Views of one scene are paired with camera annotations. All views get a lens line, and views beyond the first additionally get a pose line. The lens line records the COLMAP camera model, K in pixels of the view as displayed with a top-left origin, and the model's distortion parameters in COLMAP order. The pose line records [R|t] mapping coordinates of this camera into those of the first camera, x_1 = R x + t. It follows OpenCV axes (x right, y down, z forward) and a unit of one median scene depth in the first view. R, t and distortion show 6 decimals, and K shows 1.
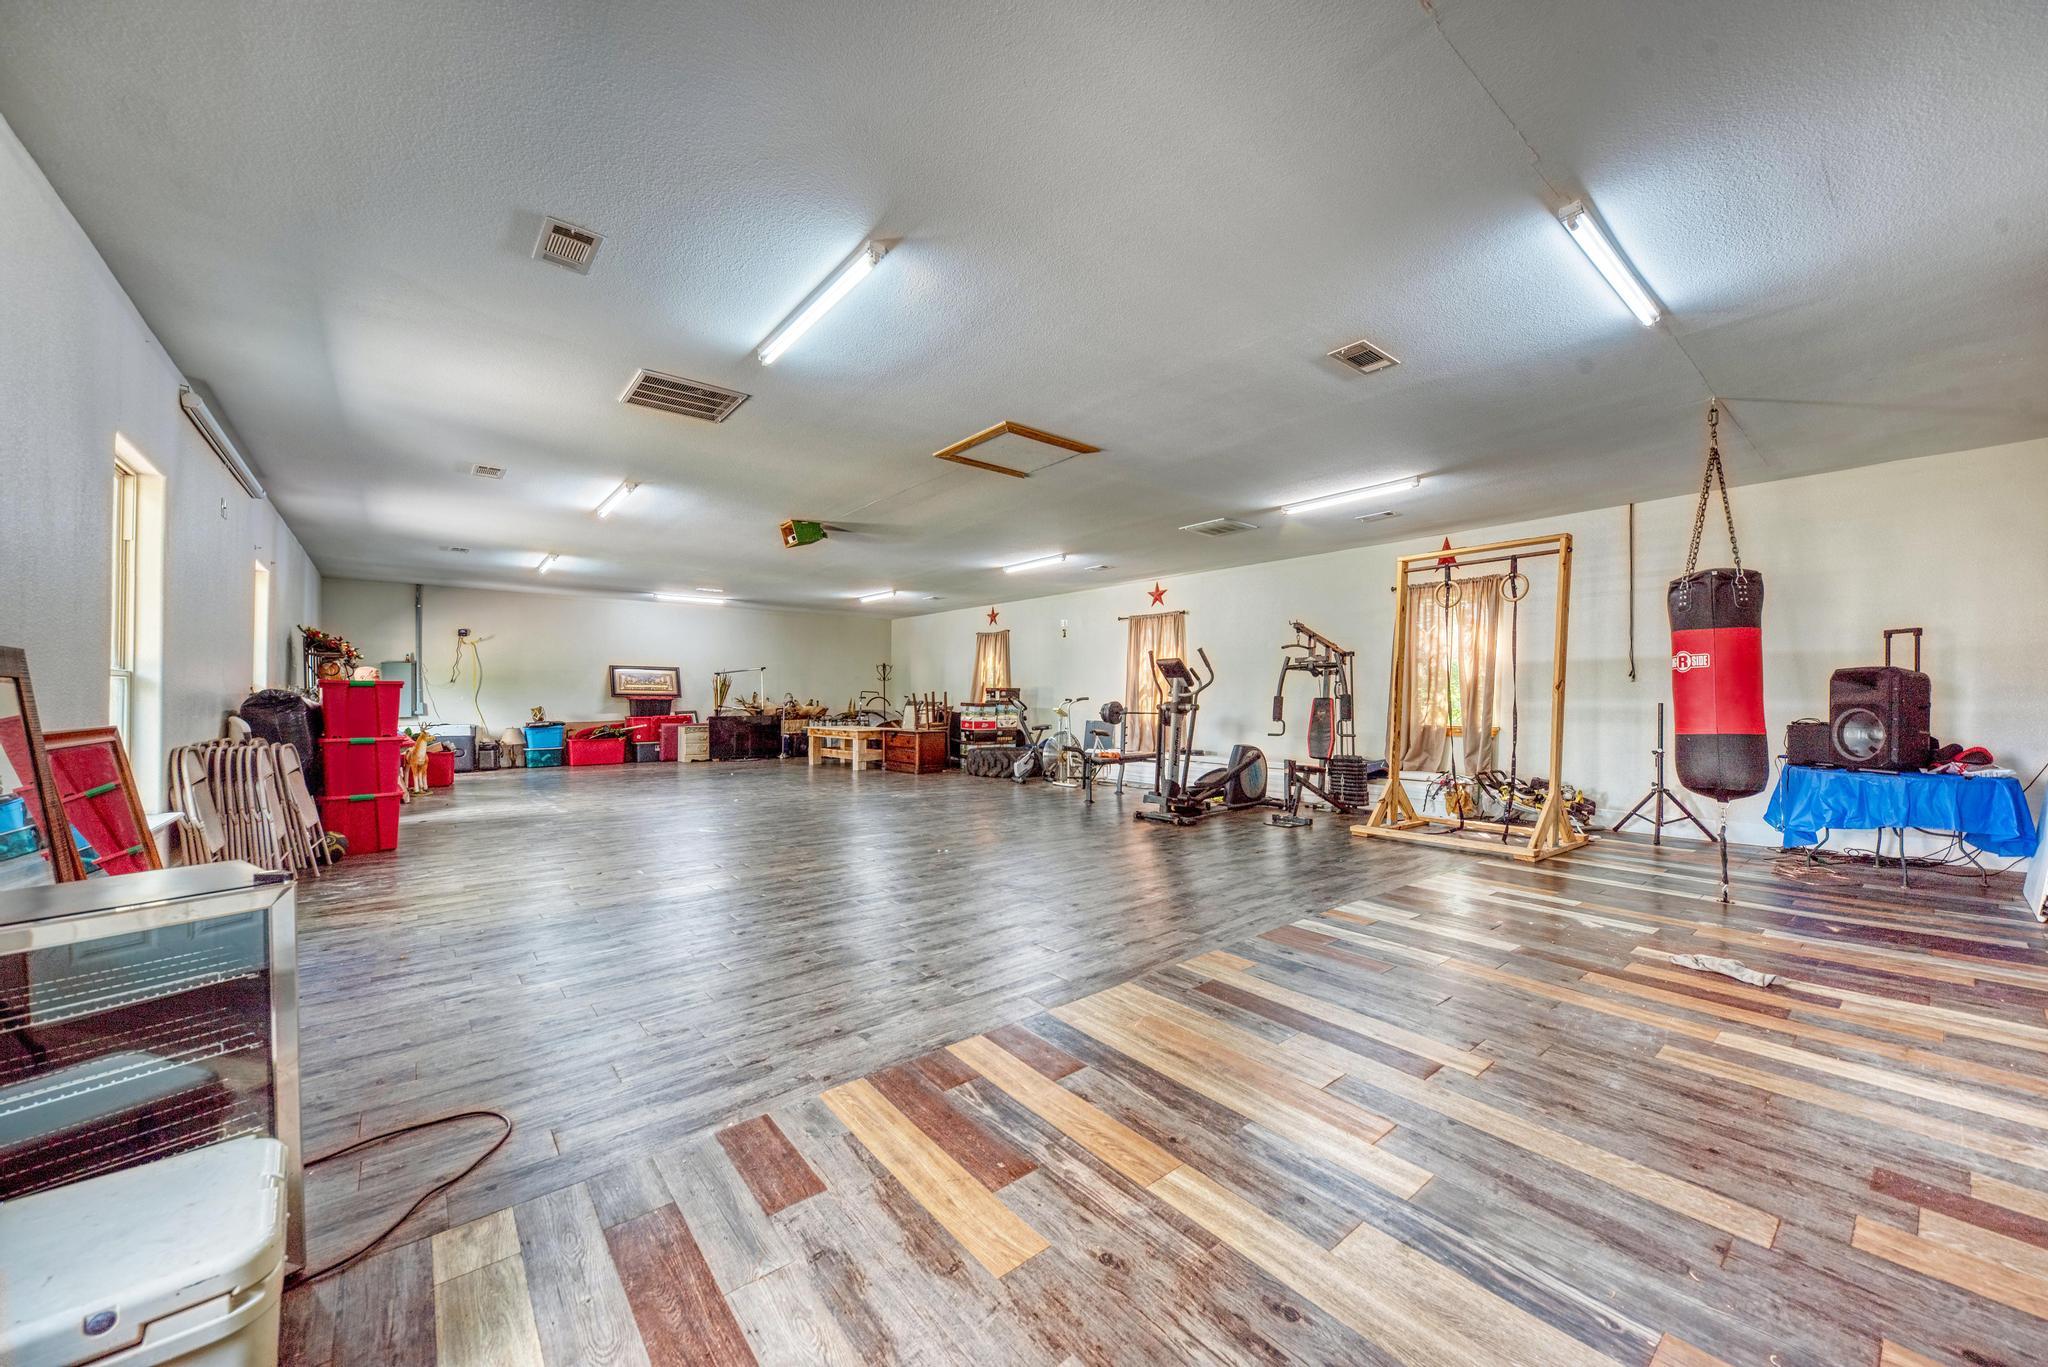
lens RADIAL K [[750.5, 0, 1023.1], [0, 750.5, 693.6], [0, 0, 1]] dist [0.001290, 0.000047]
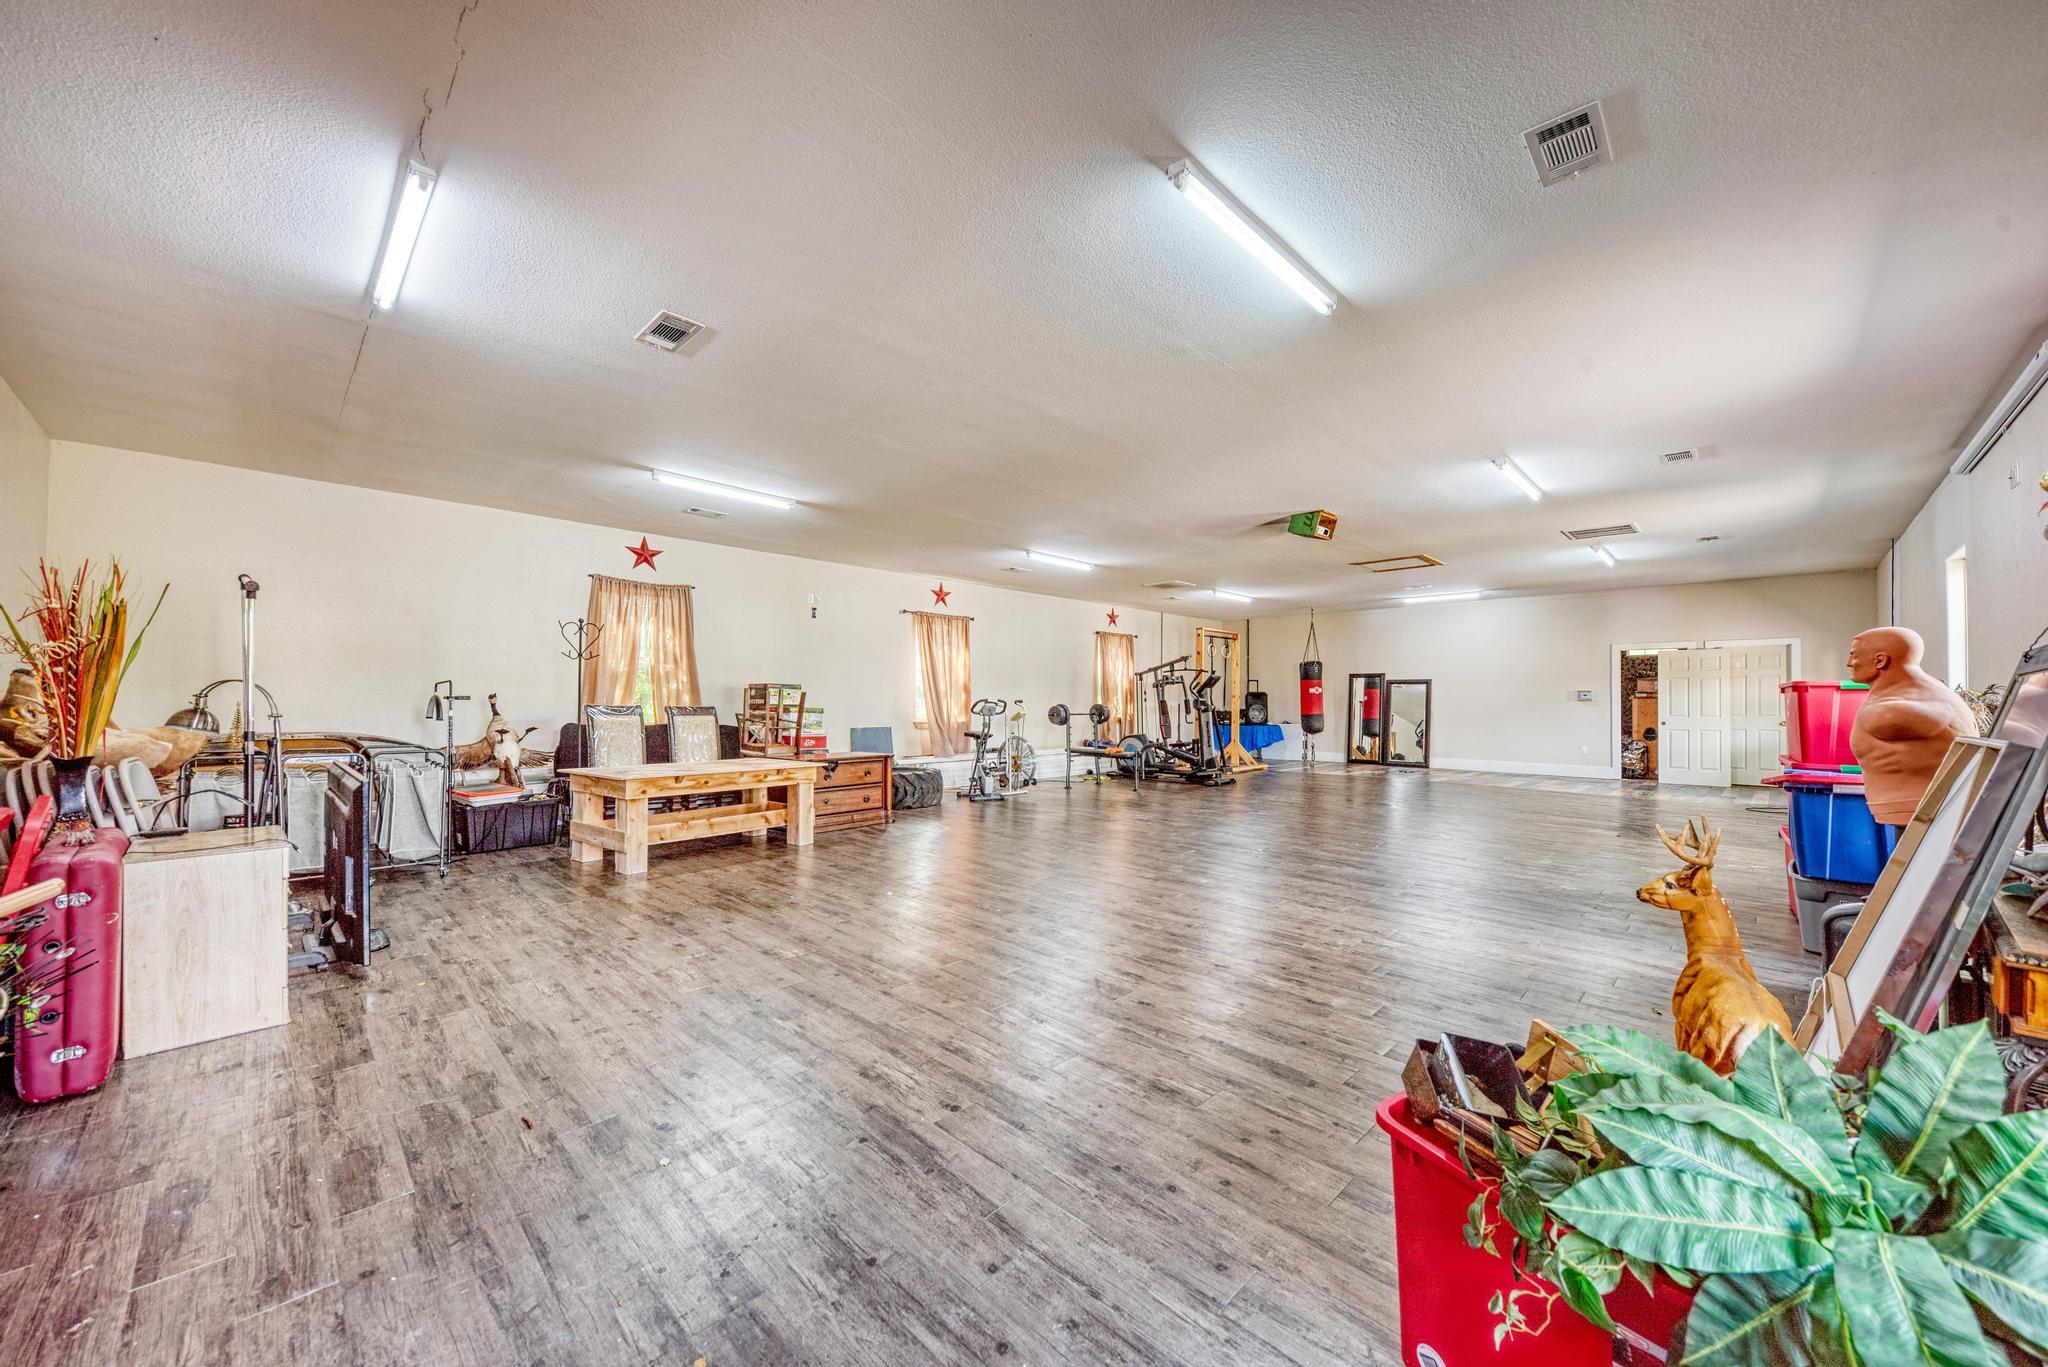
lens RADIAL K [[750.5, 0, 1021.8], [0, 750.5, 693.3], [0, 0, 1]] dist [0.001290, 0.000047]
pose [[-0.100225, 0.005088, 0.994952, -0.723945], [-0.013115, 0.999893, -0.006434, 0.002424], [-0.994878, -0.013693, -0.100147, 0.885619]]
